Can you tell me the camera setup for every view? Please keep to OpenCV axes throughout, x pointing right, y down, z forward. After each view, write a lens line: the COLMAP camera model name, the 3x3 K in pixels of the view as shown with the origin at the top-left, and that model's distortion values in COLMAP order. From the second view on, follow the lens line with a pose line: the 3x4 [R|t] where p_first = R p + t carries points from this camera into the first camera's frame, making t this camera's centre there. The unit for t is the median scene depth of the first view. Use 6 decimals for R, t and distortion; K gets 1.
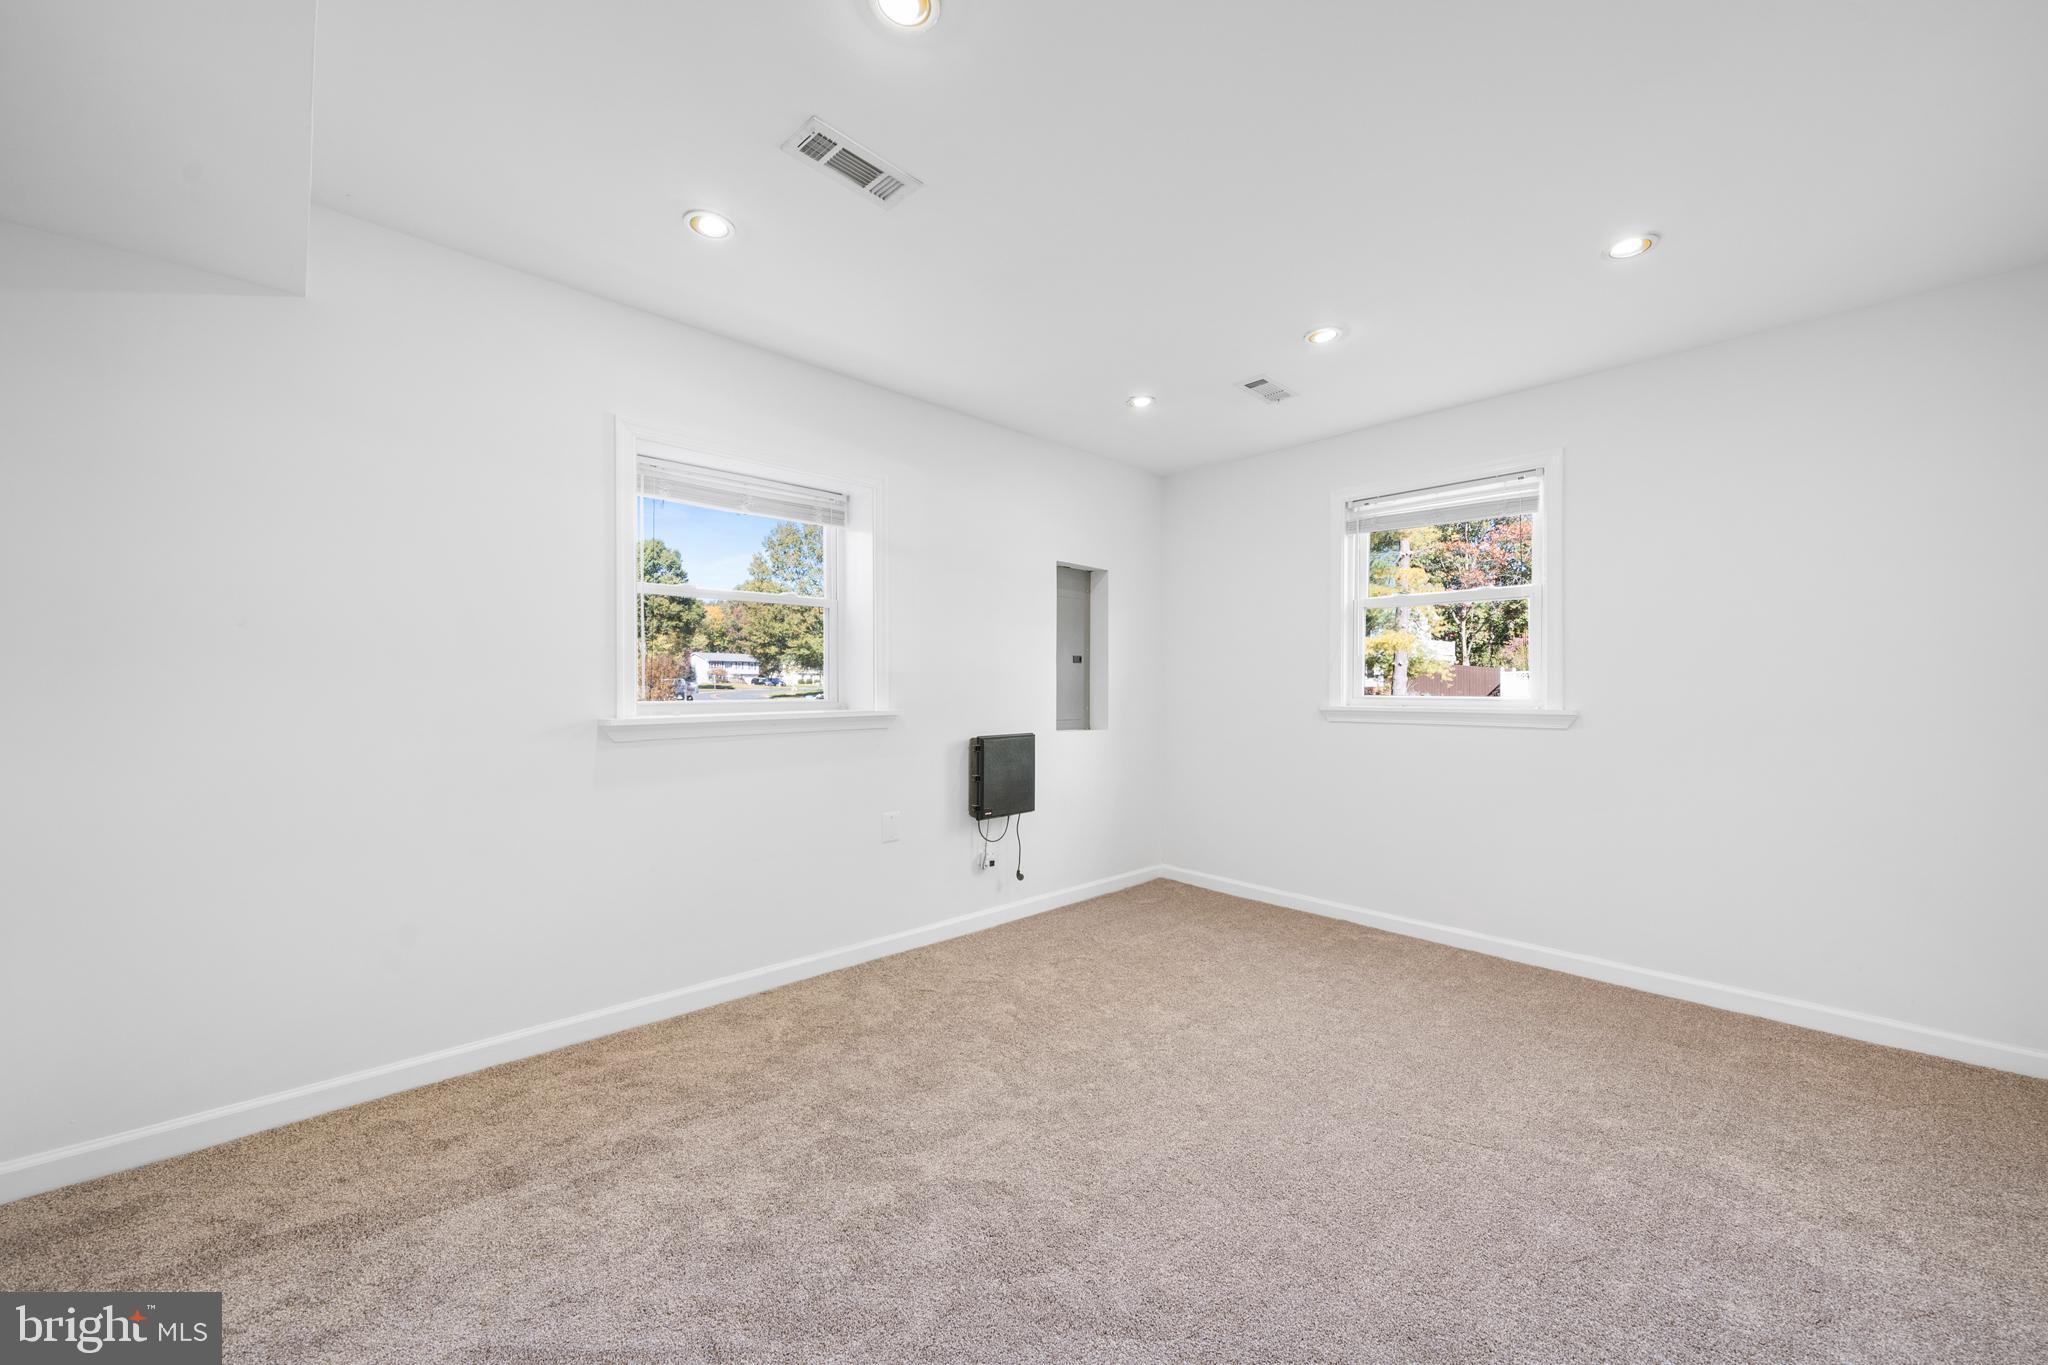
lens RADIAL K [[785.9, 0, 1025.2], [0, 785.9, 688.2], [0, 0, 1]] dist [0.000643, -0.000041]
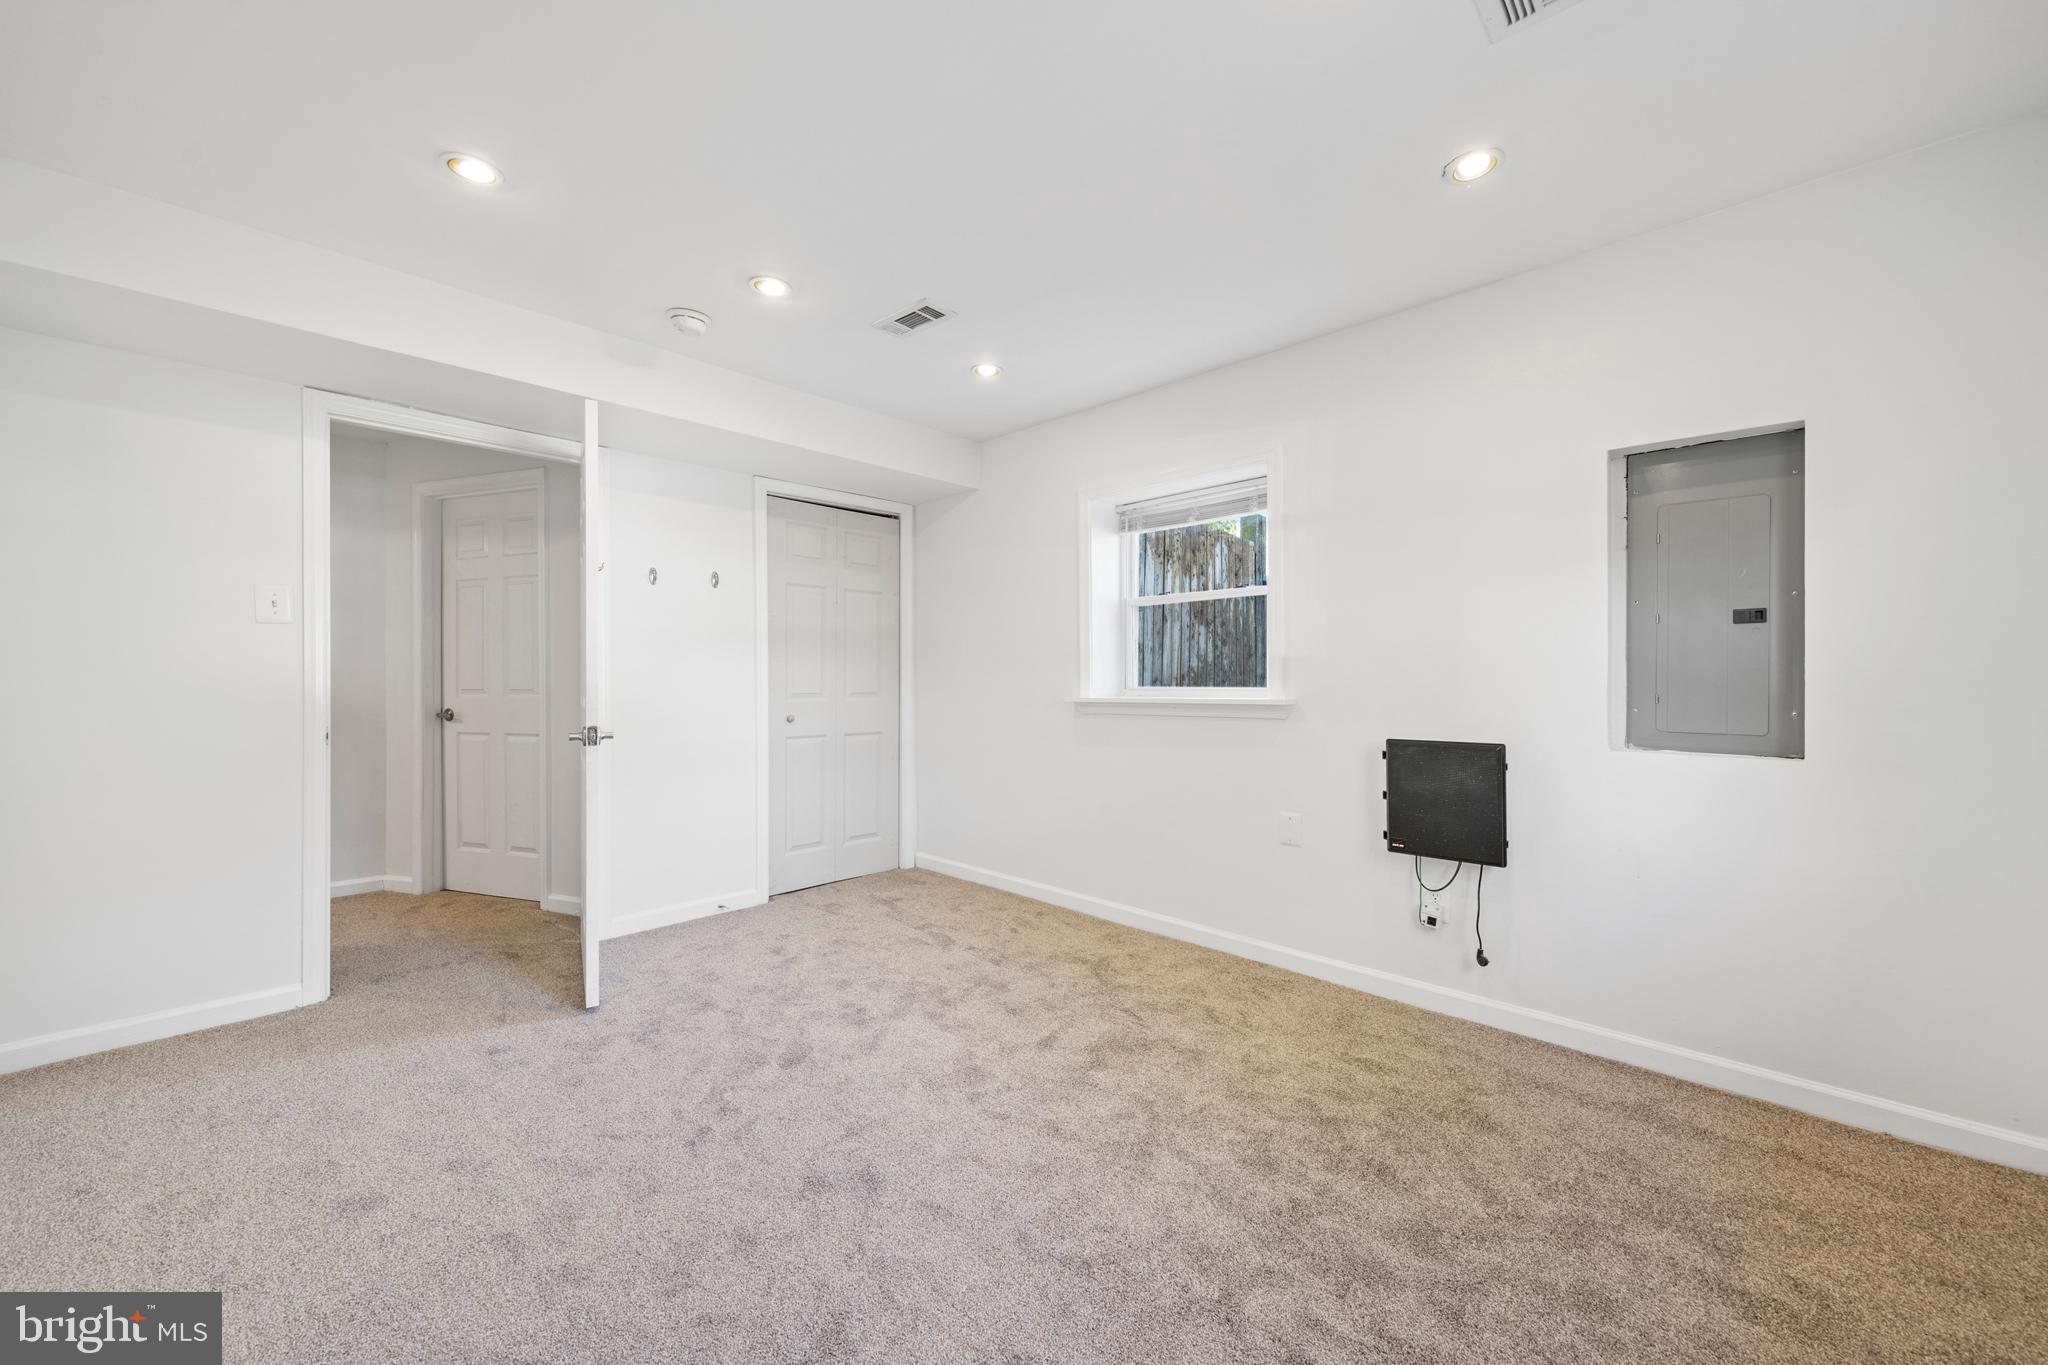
lens RADIAL K [[747.7, 0, 1024.0], [0, 747.7, 682.5], [0, 0, 1]] dist [-0.000203, 0.000002]
pose [[0.034248, 0.000680, -0.999413, 0.693298], [-0.002760, 0.999996, 0.000586, 0.008714], [0.999410, 0.002738, 0.034249, 0.679972]]
